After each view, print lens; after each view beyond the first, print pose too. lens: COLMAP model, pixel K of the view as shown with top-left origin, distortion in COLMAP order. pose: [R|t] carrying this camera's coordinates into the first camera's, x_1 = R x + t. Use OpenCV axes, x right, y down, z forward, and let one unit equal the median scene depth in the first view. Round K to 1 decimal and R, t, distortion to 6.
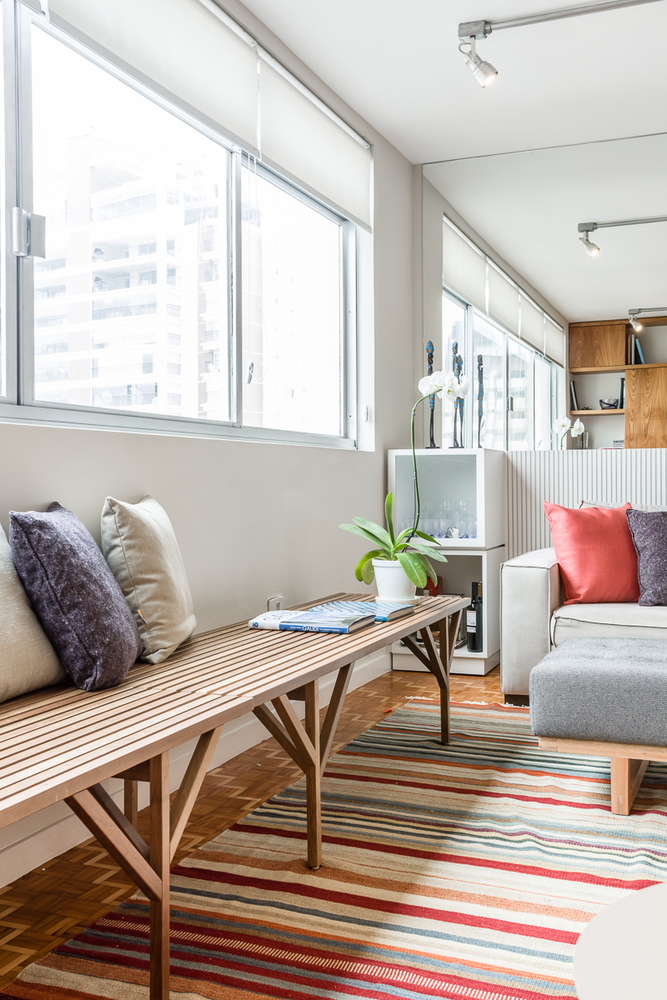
lens RADIAL K [[1007.3, 0, 327.3], [0, 1007.3, 492.6], [0, 0, 1]] dist [0.005884, 0.000000]
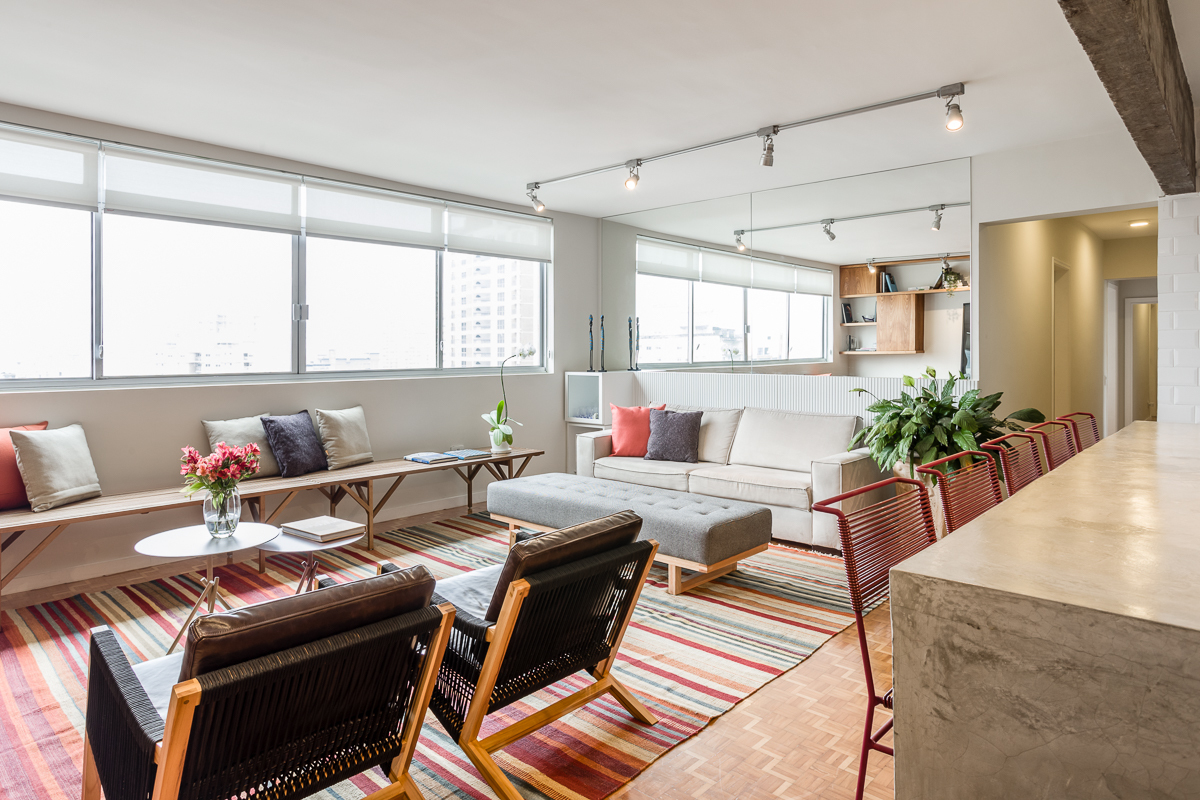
lens RADIAL K [[705.2, 0, 561.3], [0, 705.2, 345.4], [0, 0, 1]] dist [-0.039640, 0.022875]
pose [[0.925604, -0.007750, -0.378413, 0.960065], [0.000368, 0.999808, -0.019576, -0.112015], [0.378492, 0.017980, 0.925430, -0.442848]]
